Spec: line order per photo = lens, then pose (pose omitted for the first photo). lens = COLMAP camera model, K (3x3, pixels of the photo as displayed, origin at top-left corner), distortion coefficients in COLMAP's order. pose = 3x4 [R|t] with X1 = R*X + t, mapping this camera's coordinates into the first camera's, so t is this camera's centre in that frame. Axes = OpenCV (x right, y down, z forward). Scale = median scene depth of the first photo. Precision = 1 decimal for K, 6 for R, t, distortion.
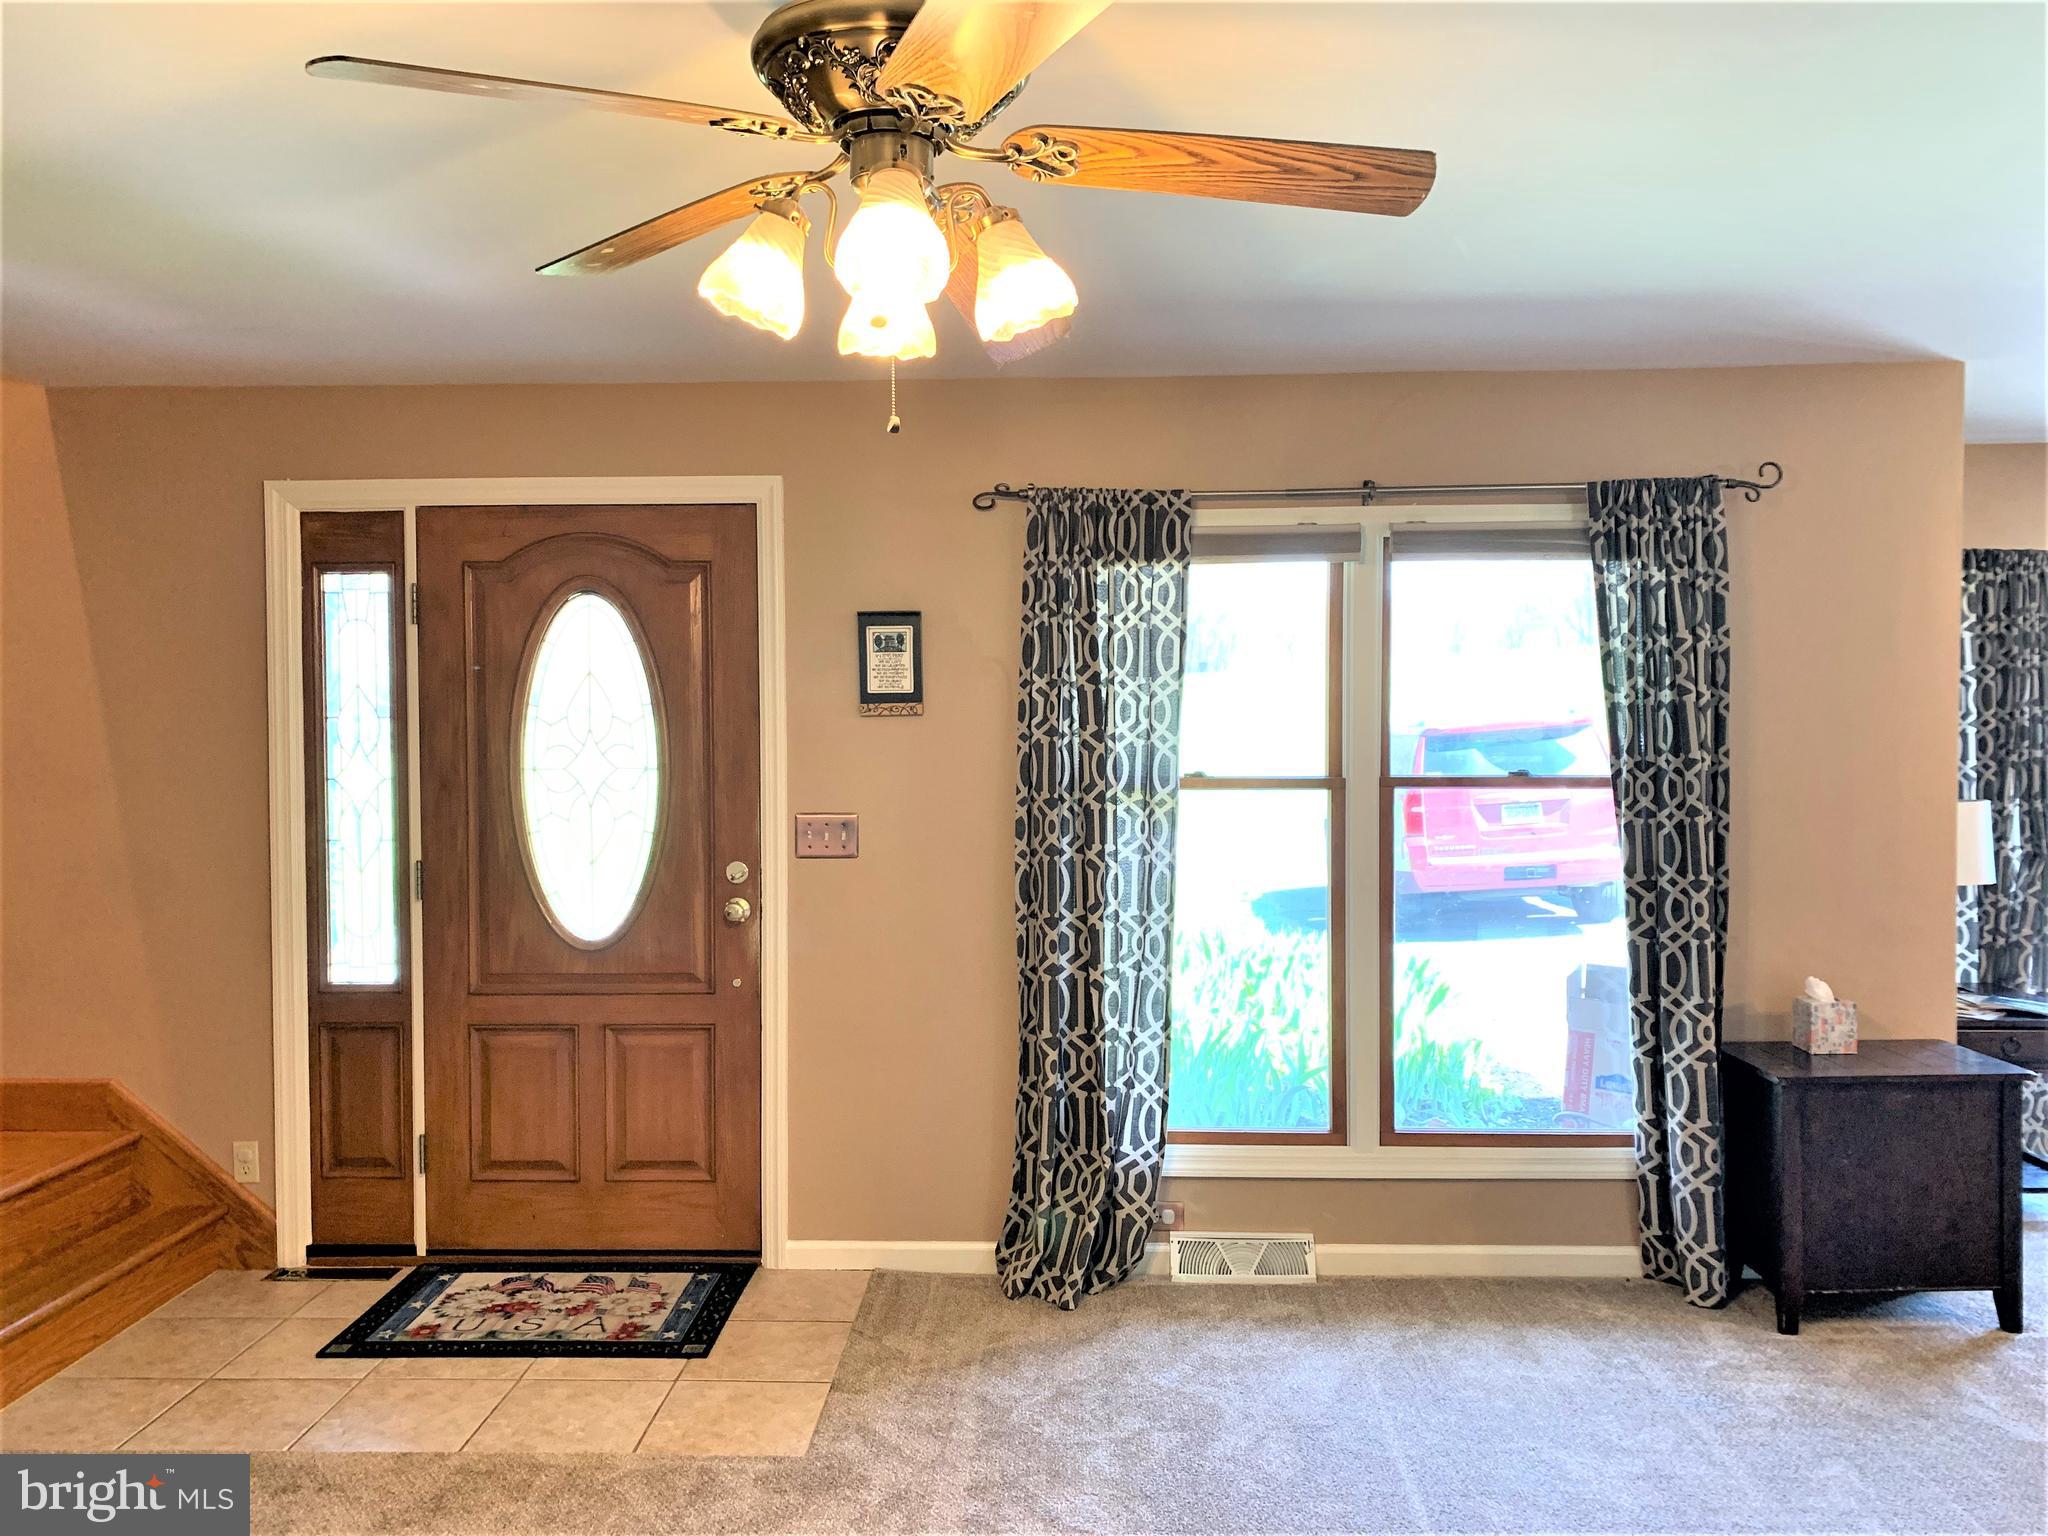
lens RADIAL K [[1561.1, 0, 1024.0], [0, 1561.1, 768.0], [0, 0, 1]] dist [0.011602, -0.004156]
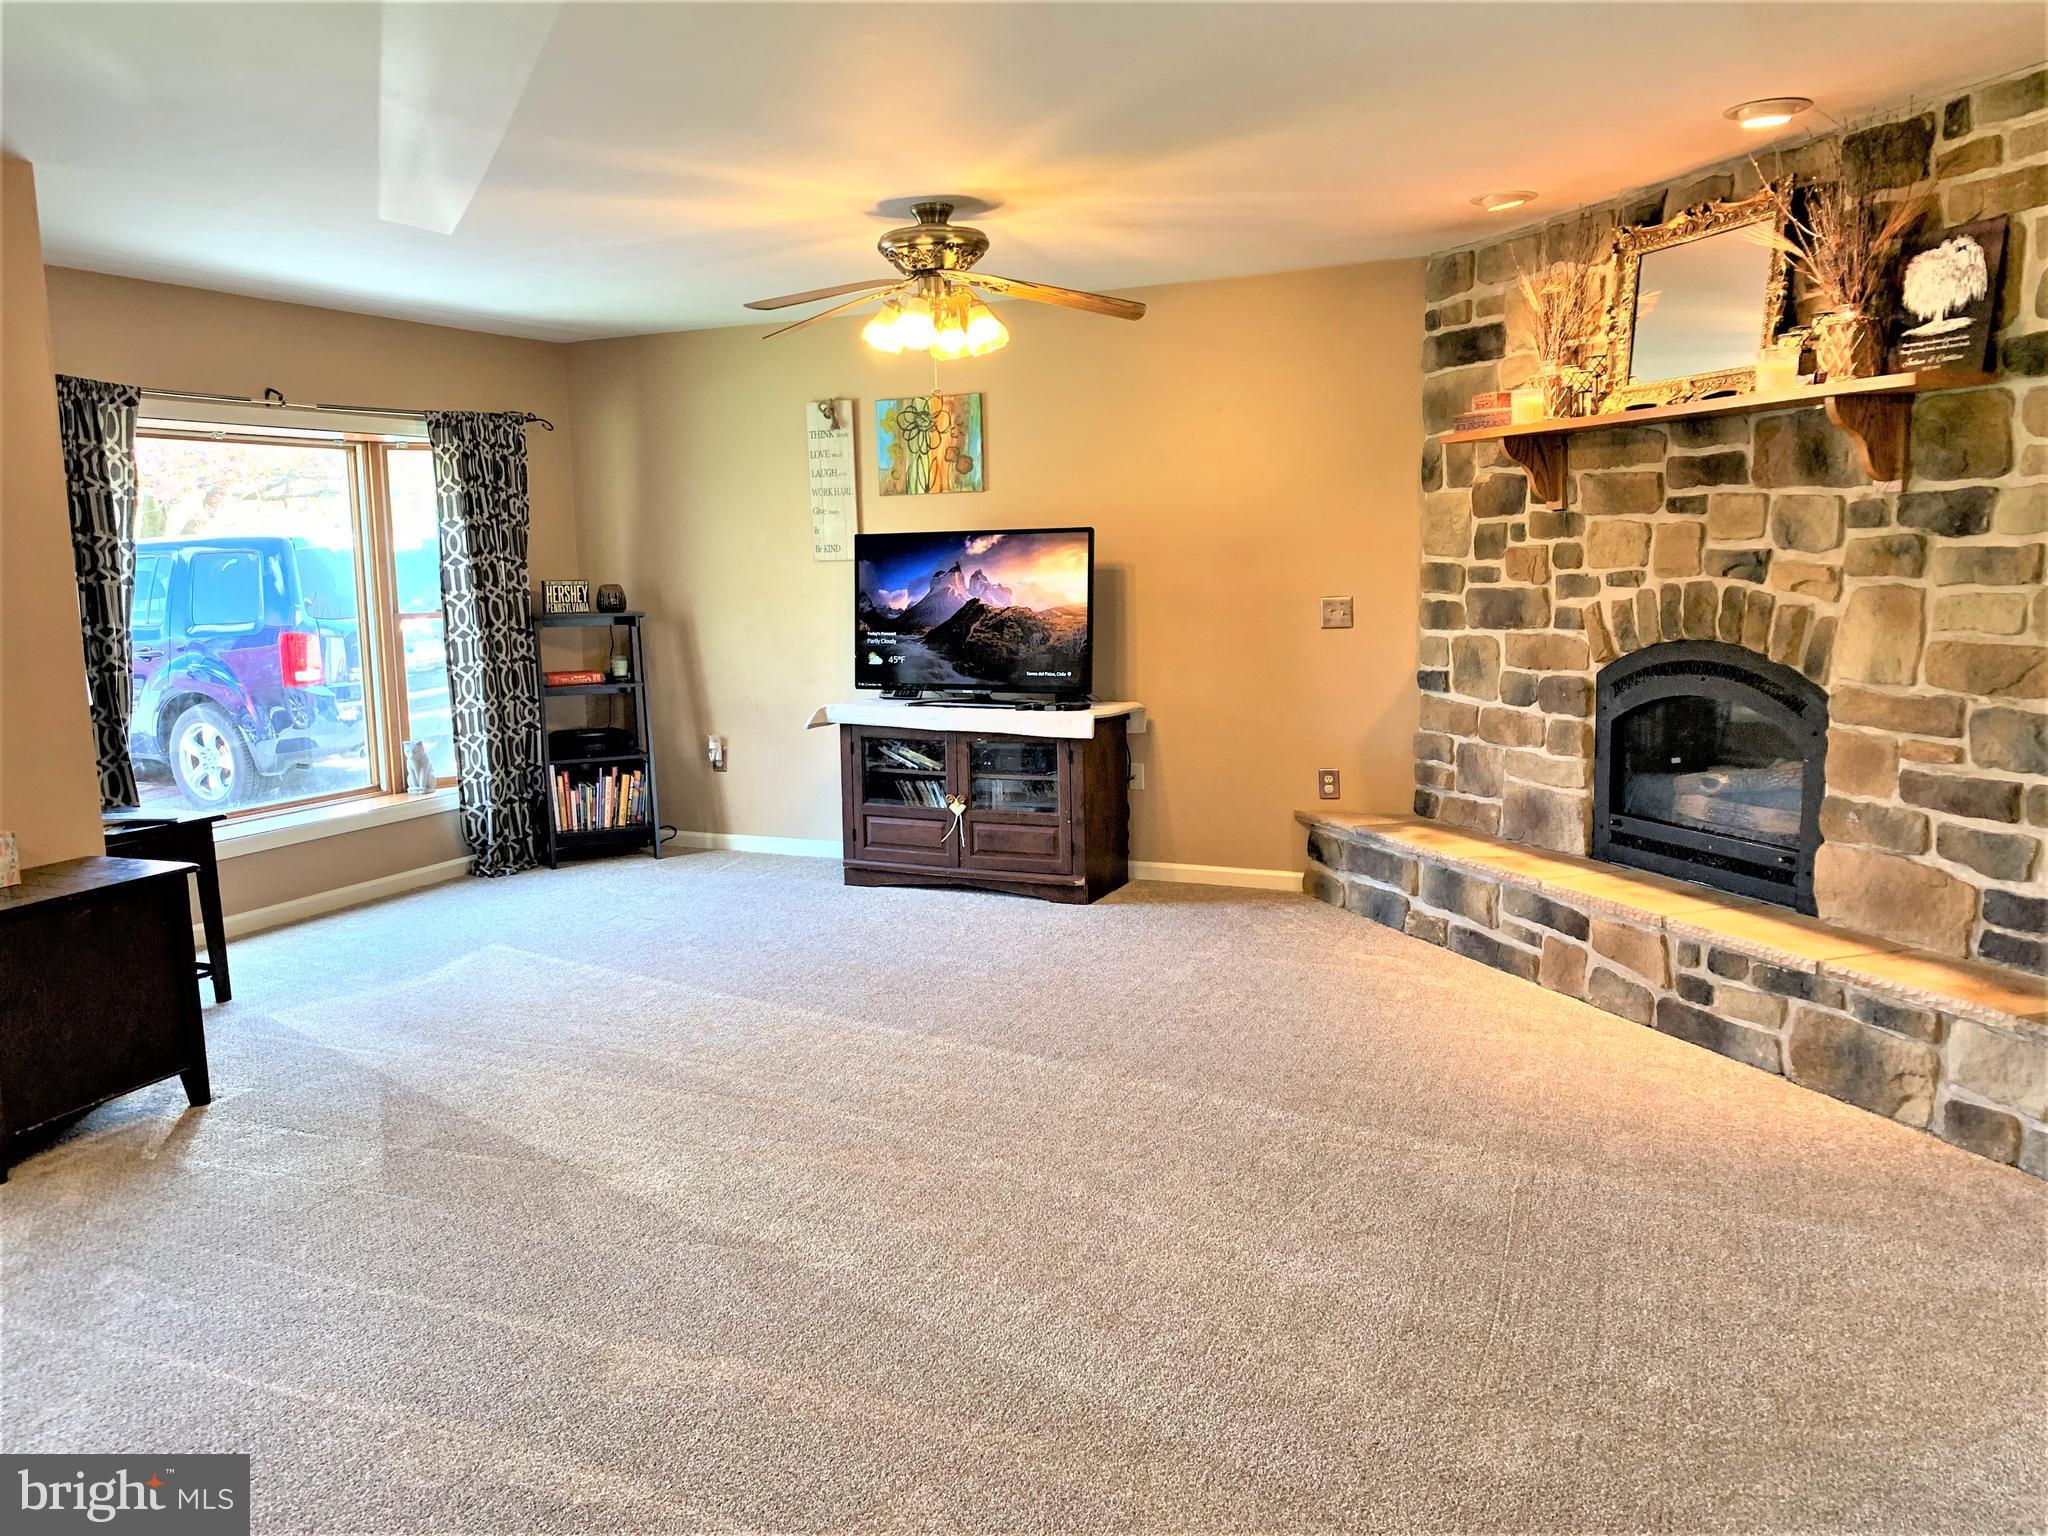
lens RADIAL K [[1561.1, 0, 1024.0], [0, 1561.1, 768.0], [0, 0, 1]] dist [0.011602, -0.004156]
pose [[0.376811, -0.128007, 0.917403, -0.099303], [0.045599, 0.991768, 0.119655, 0.024055], [-0.925167, -0.003255, 0.379546, 0.062325]]
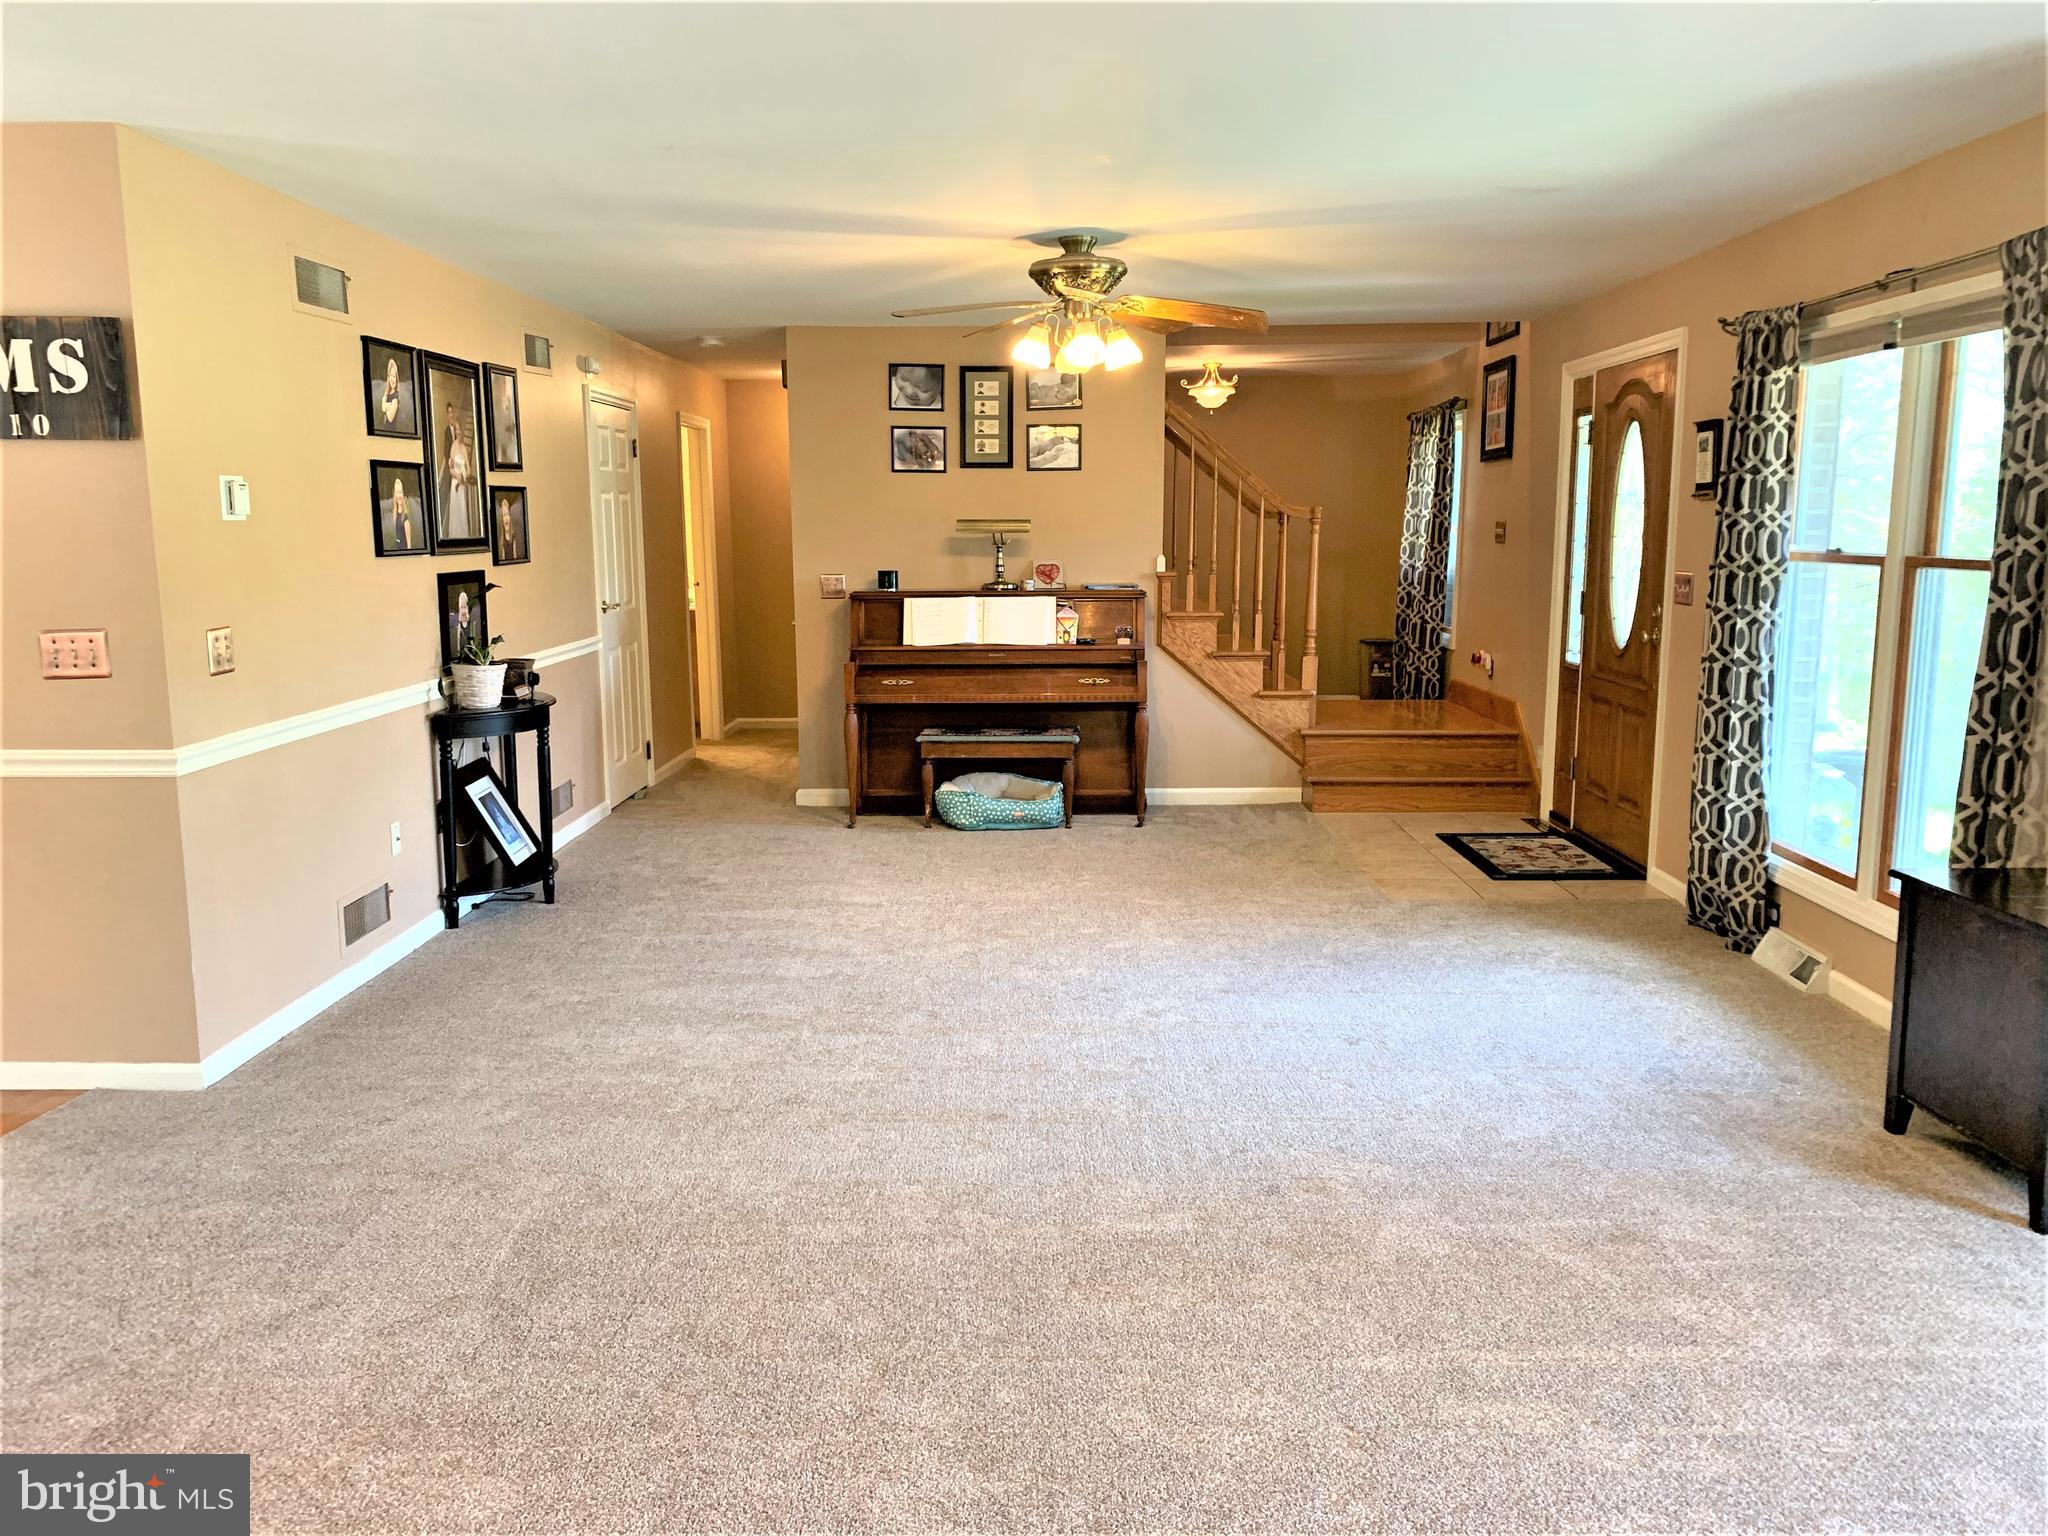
lens RADIAL K [[1559.9, 0, 1029.5], [0, 1559.9, 764.4], [0, 0, 1]] dist [0.090361, -0.106430]
pose [[0.025417, 0.159395, -0.986888, 1.284869], [-0.026174, 0.986974, 0.158735, -0.009208], [0.999334, 0.021796, 0.029258, 0.382020]]
